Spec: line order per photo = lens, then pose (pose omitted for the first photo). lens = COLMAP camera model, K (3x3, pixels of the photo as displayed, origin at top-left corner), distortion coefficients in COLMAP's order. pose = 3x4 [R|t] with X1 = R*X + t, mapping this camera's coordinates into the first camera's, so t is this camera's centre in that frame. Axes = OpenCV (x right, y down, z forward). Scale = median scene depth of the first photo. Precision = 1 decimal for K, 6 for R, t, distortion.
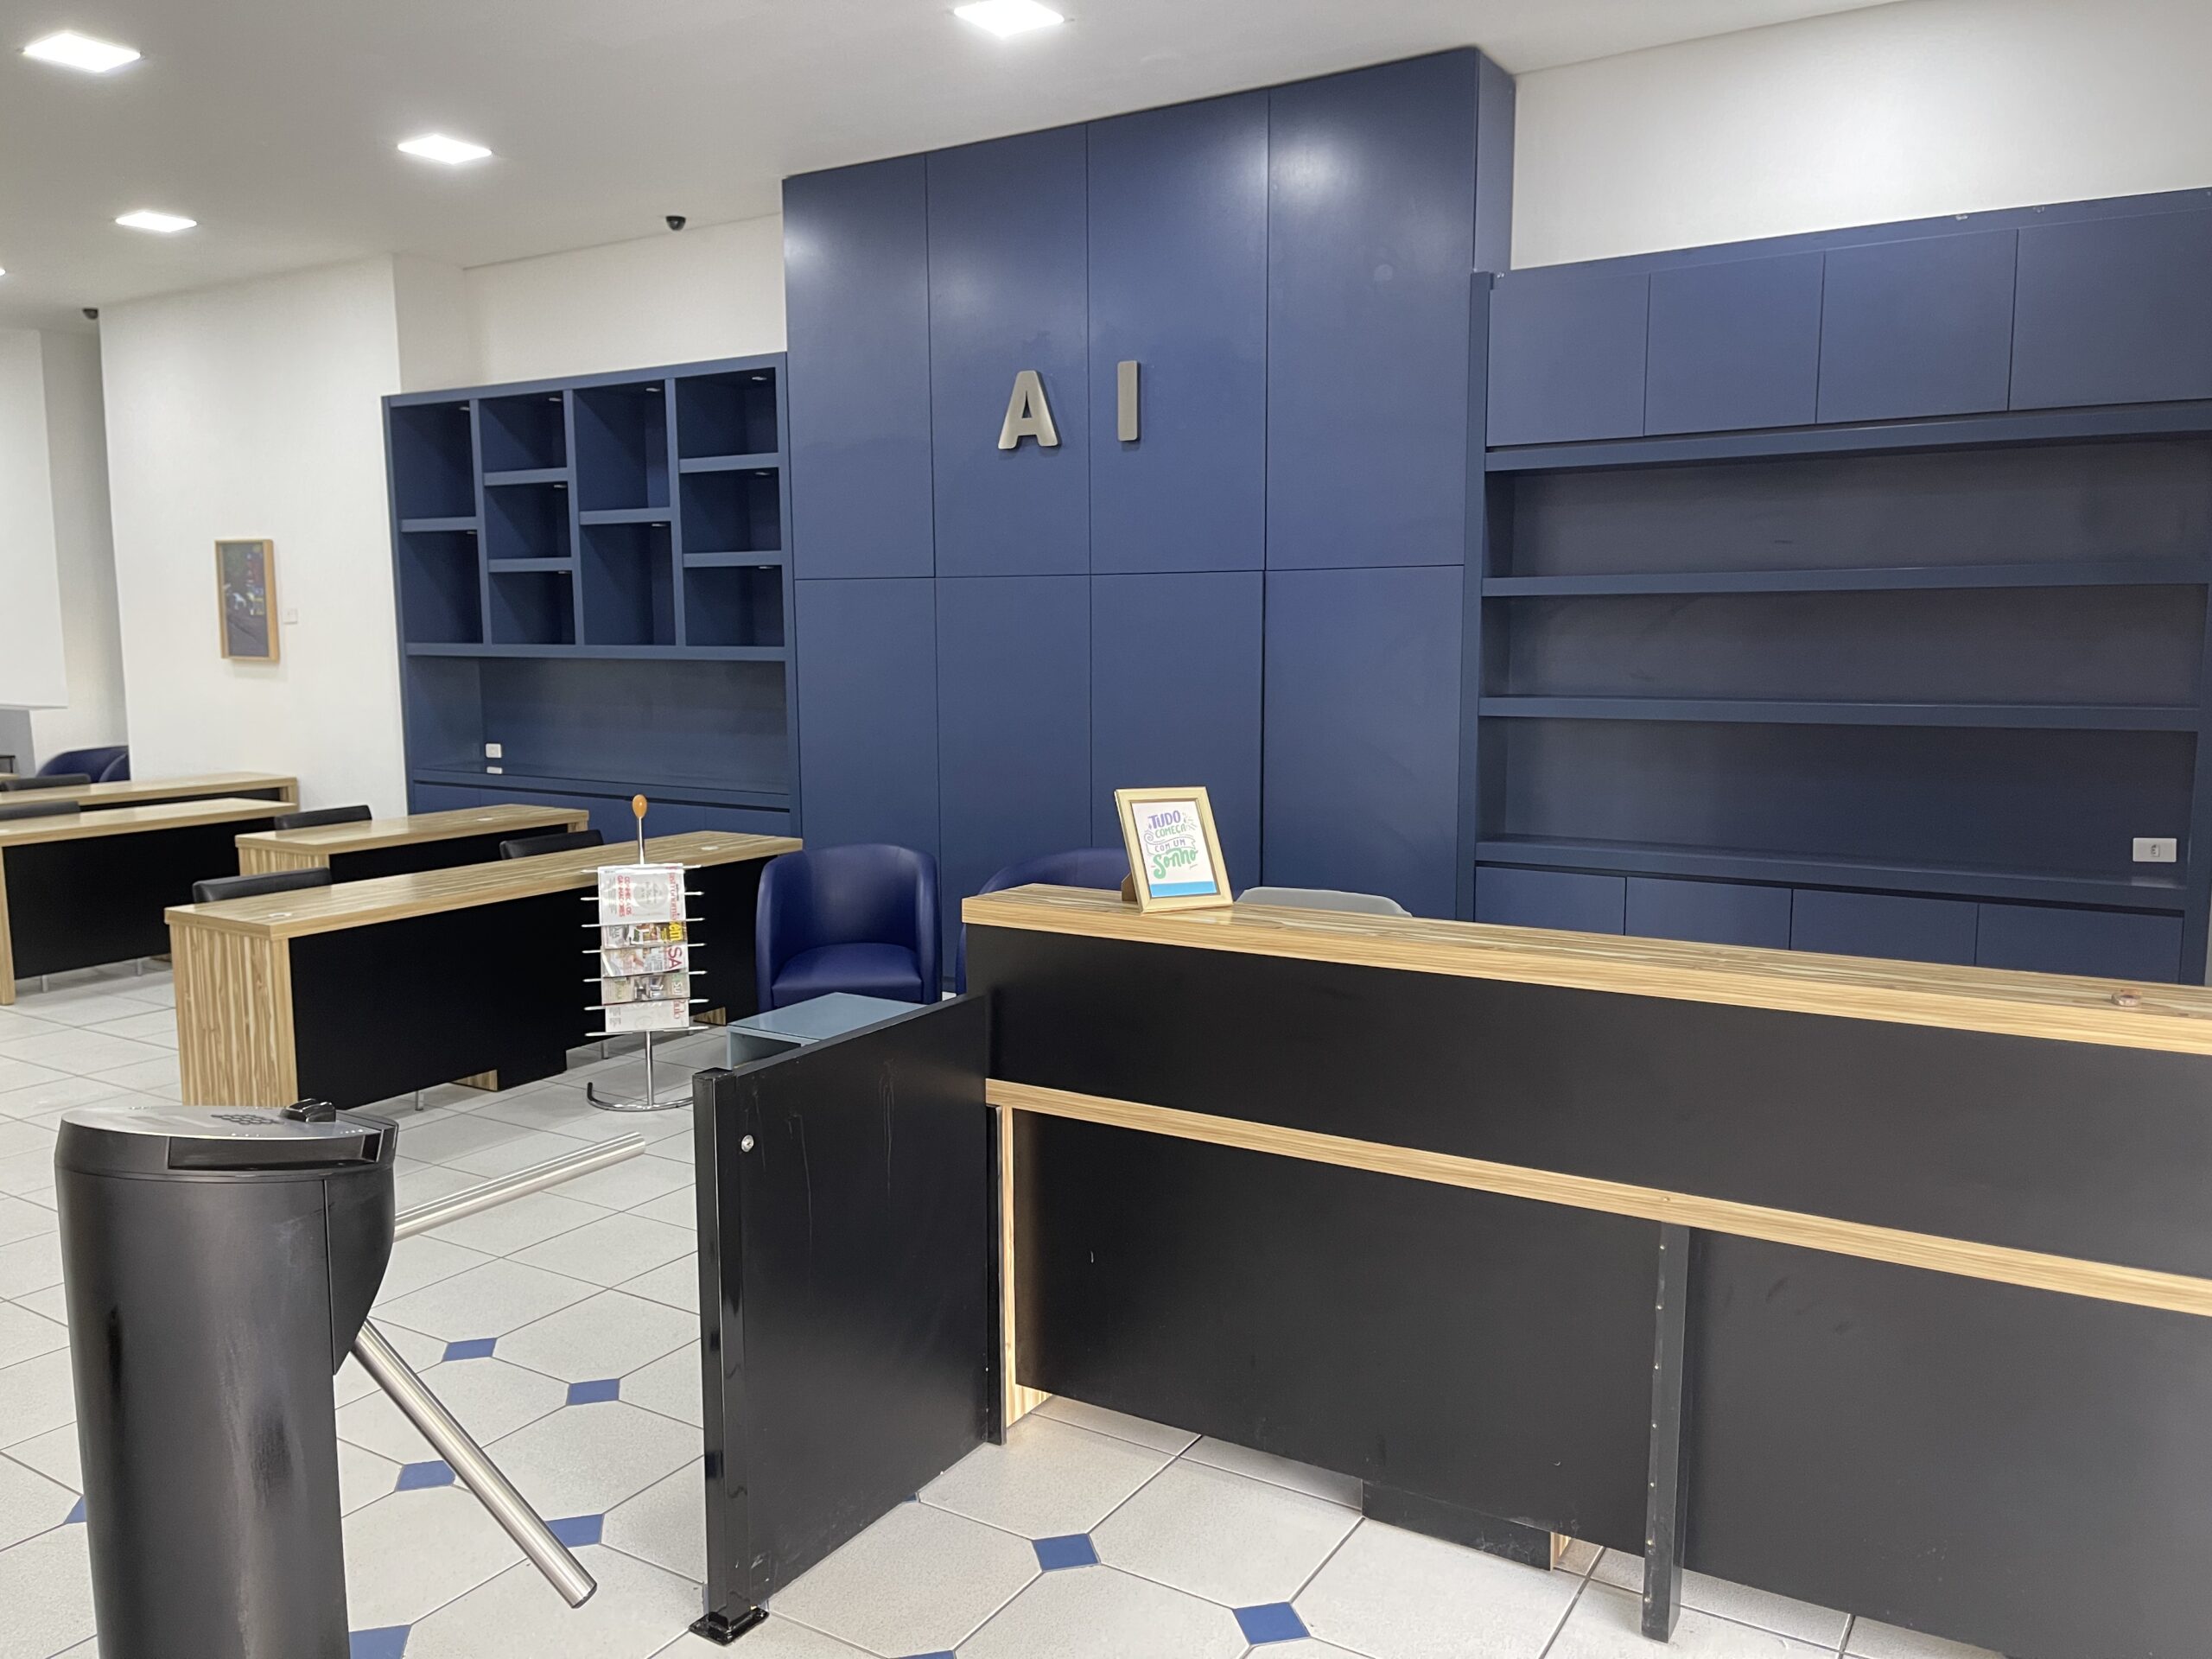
lens RADIAL K [[1656.8, 0, 1118.2], [0, 1656.8, 830.7], [0, 0, 1]] dist [0.052972, -0.068586]
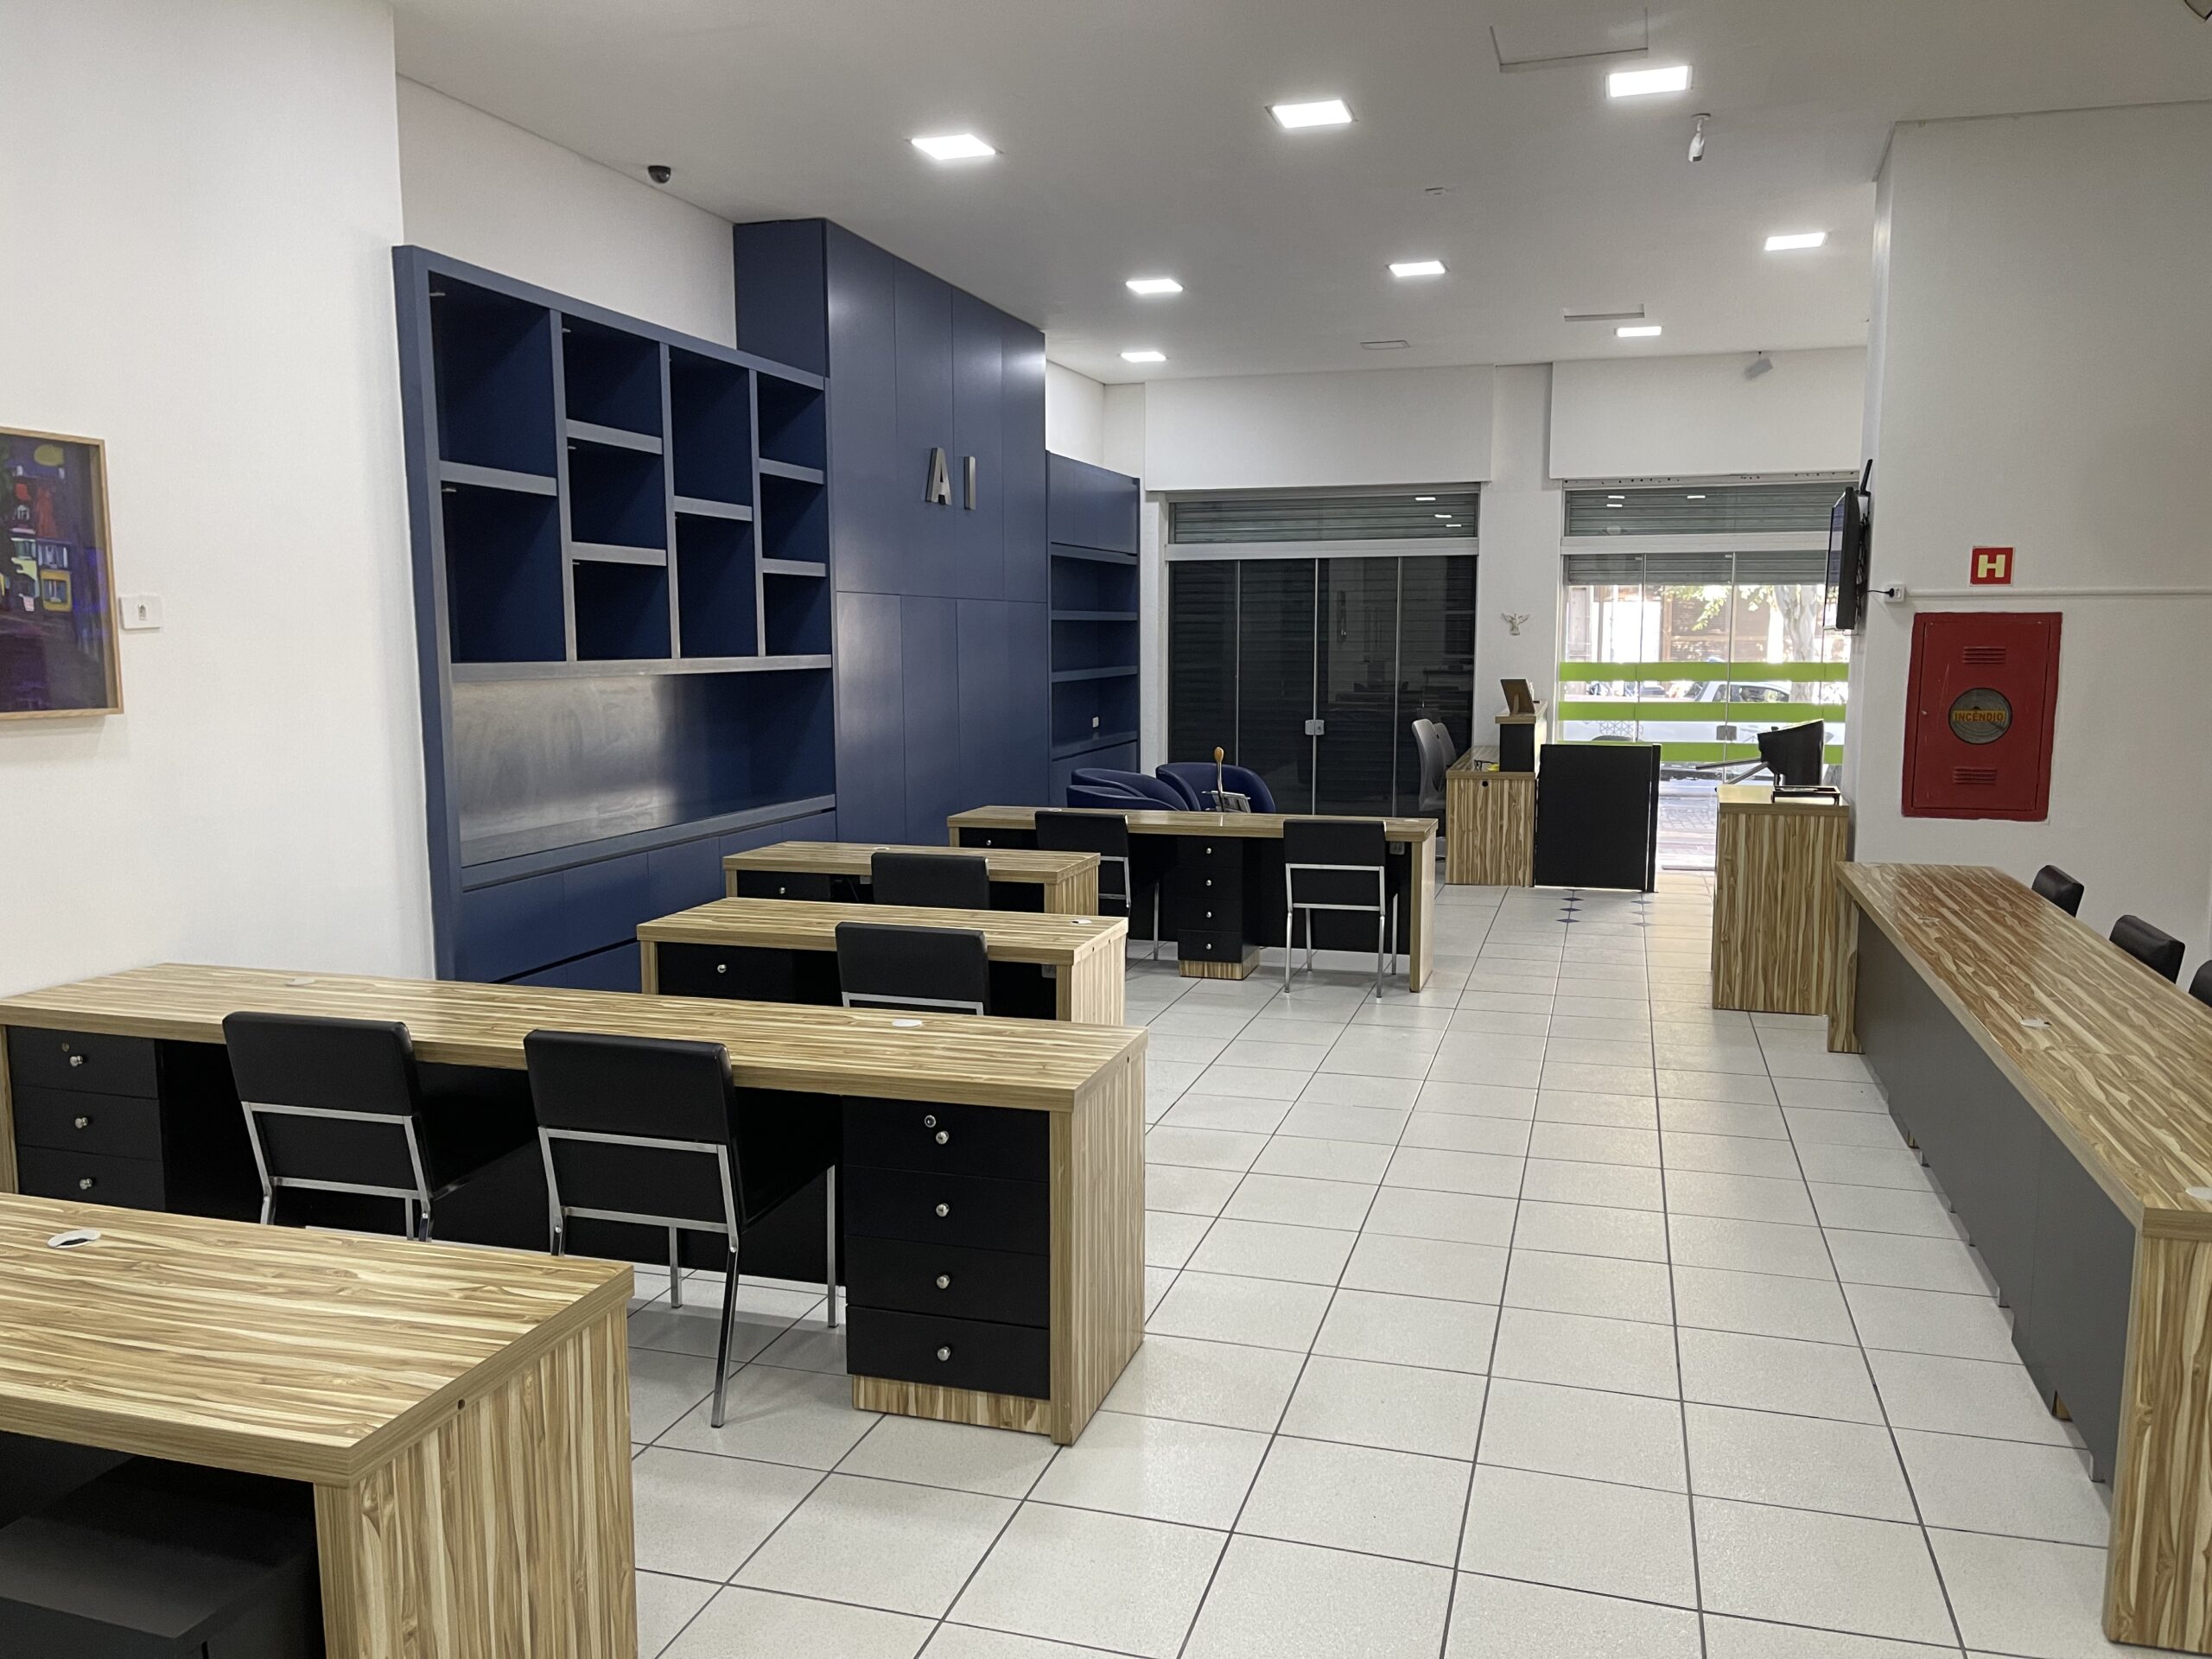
lens RADIAL K [[1656.8, 0, 1125.5], [0, 1656.8, 831.6], [0, 0, 1]] dist [0.052972, -0.068586]
pose [[-0.252053, -0.112685, 0.961130, -1.309803], [0.121456, 0.981660, 0.146943, -0.136334], [-0.960061, 0.153772, -0.233744, 1.114694]]
